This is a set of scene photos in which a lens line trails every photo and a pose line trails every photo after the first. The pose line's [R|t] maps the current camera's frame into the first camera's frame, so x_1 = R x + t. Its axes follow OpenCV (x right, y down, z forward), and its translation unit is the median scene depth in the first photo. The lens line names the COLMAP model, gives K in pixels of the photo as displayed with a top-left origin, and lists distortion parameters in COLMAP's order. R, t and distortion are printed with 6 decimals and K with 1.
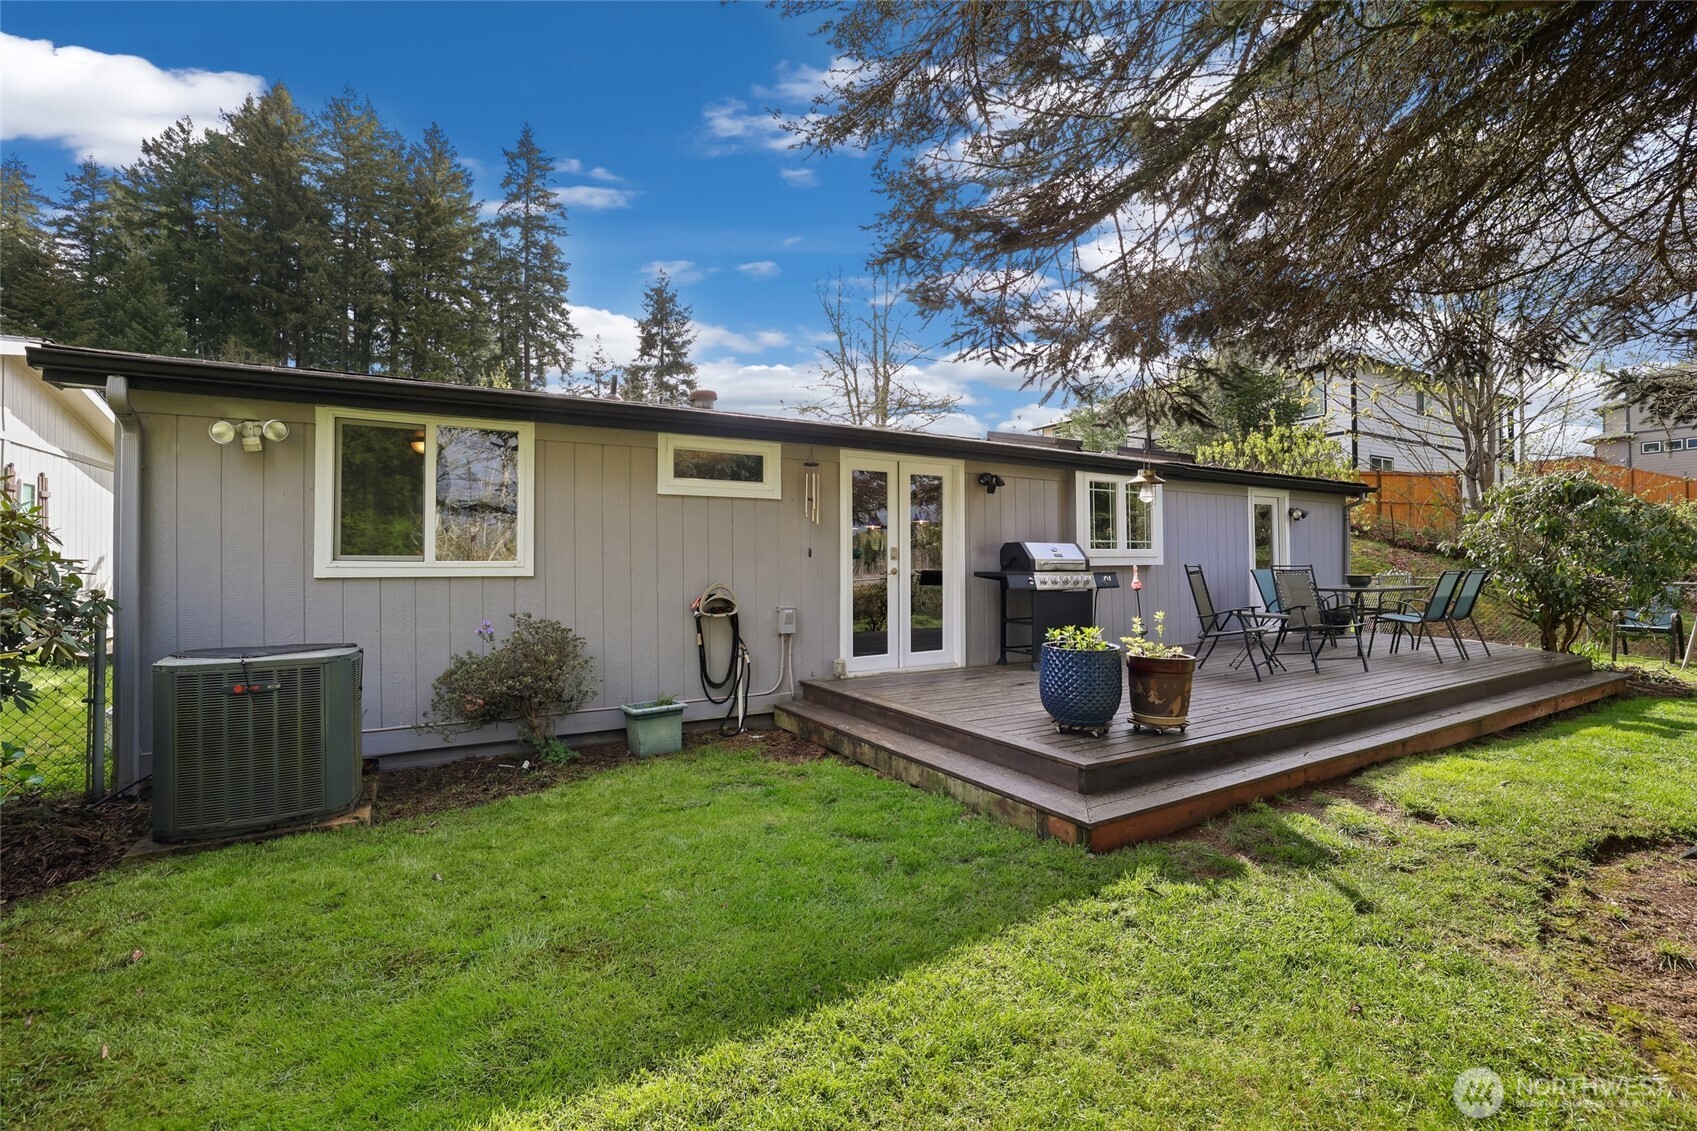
lens RADIAL K [[737.6, 0, 843.1], [0, 737.6, 548.6], [0, 0, 1]] dist [0.003661, 0.000175]
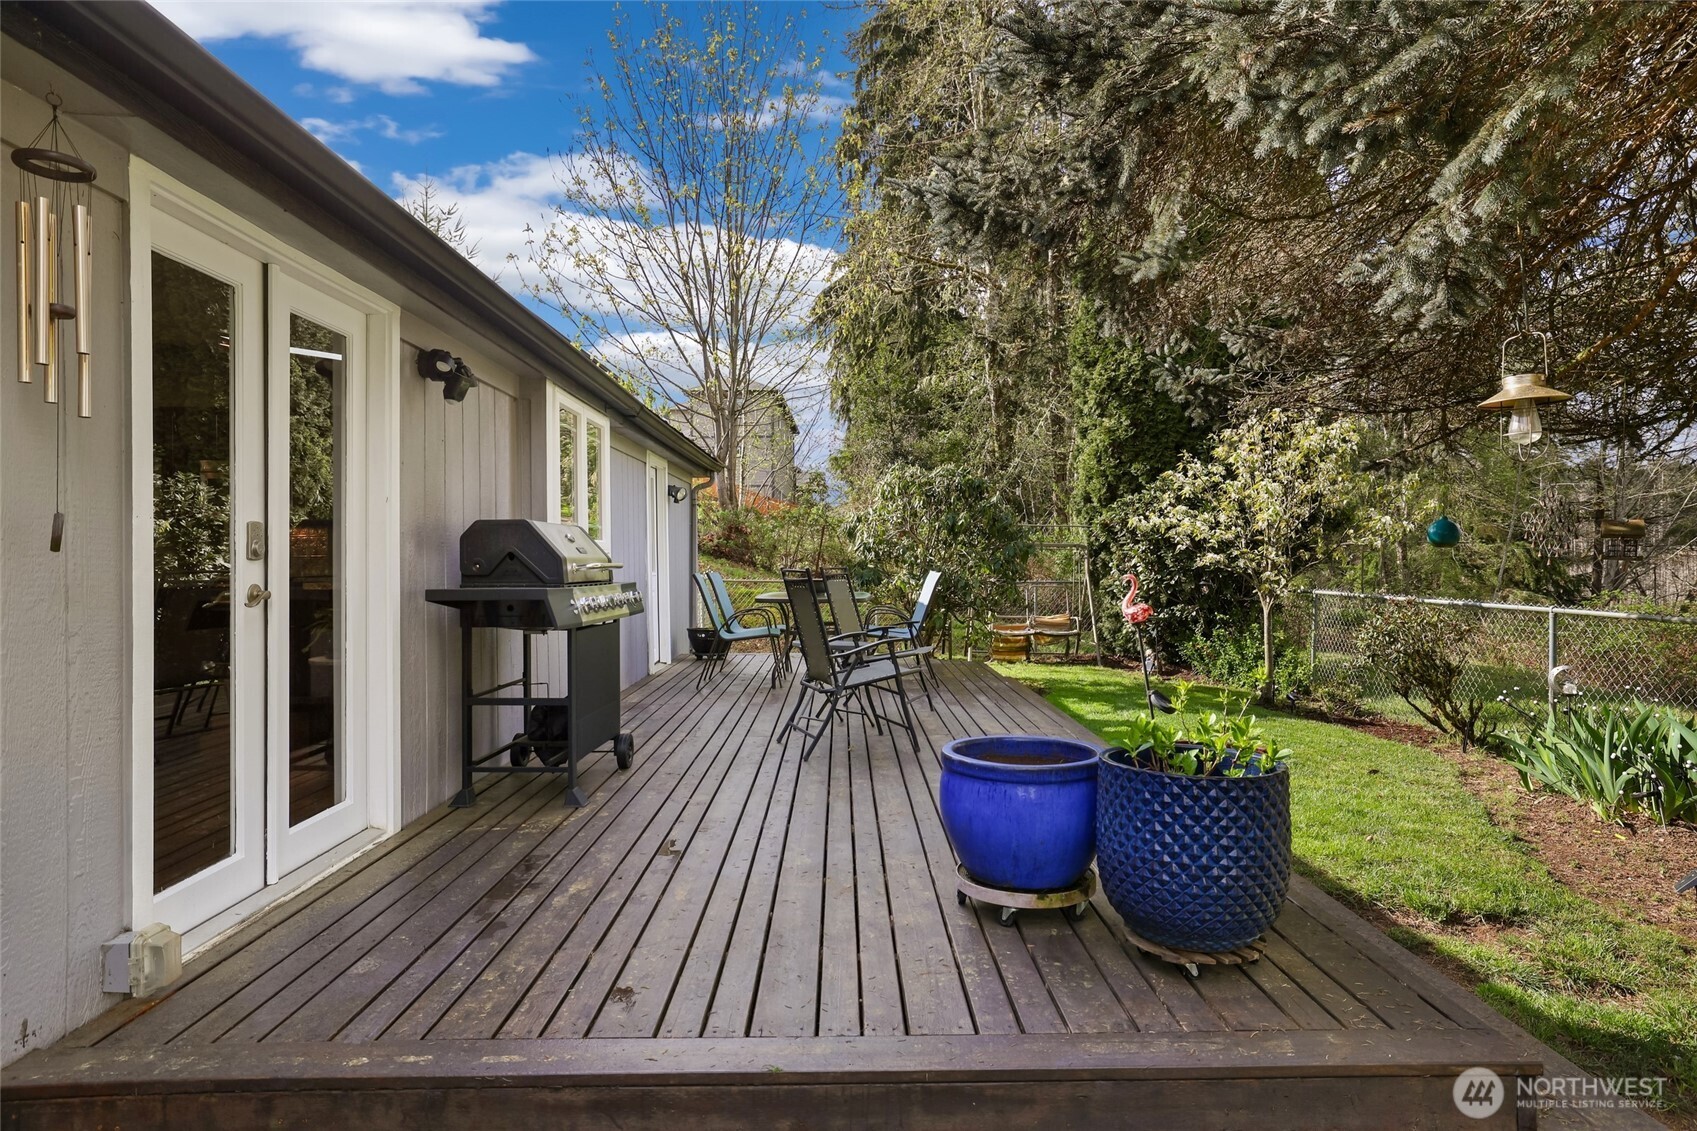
lens RADIAL K [[945.3, 0, 848.5], [0, 945.3, 565.5], [0, 0, 1]] dist [0.001631, 0.000752]
pose [[0.486348, -0.006060, 0.873744, -0.157715], [-0.011856, 0.999838, 0.013534, 0.008744], [-0.873685, -0.016941, 0.486198, 0.552350]]
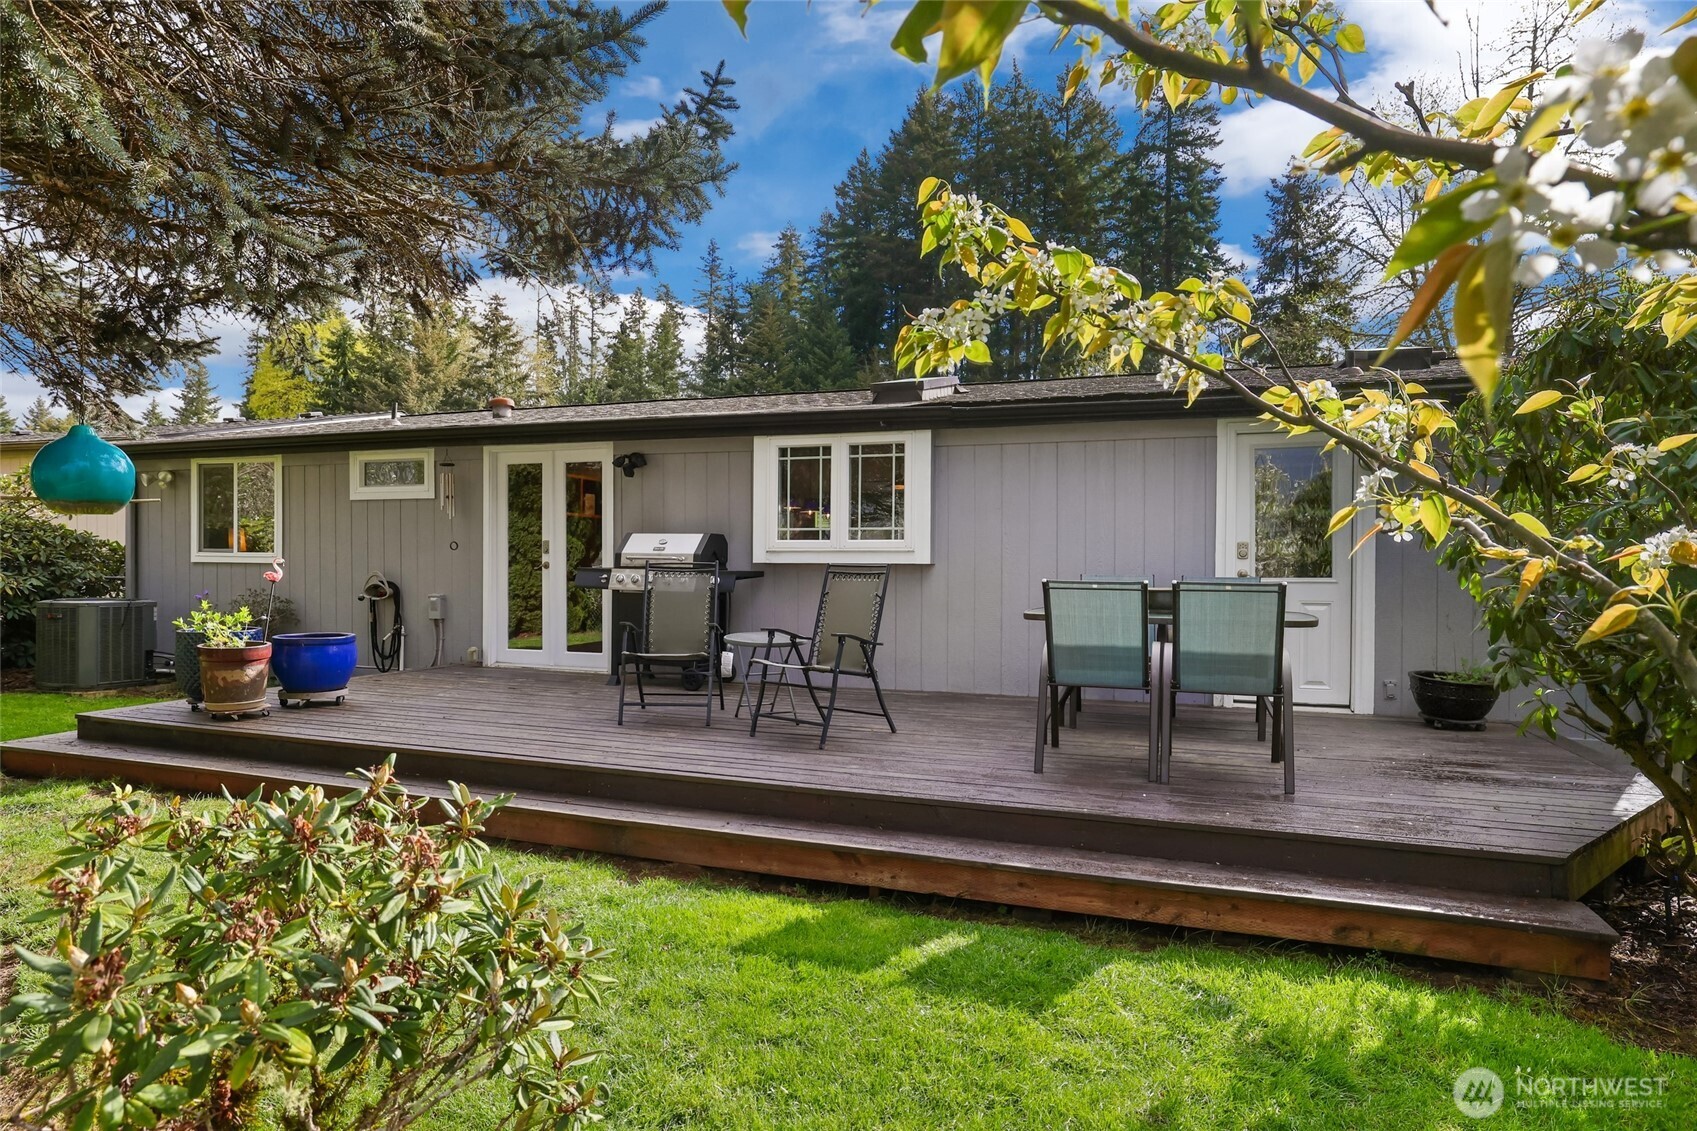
lens RADIAL K [[955.7, 0, 848.5], [0, 955.7, 565.5], [0, 0, 1]] dist [-0.000944, -0.000126]
pose [[0.646546, 0.007534, -0.762838, 1.229576], [0.005311, 0.999883, 0.014377, 0.015162], [0.762856, -0.013346, 0.646430, 0.473758]]
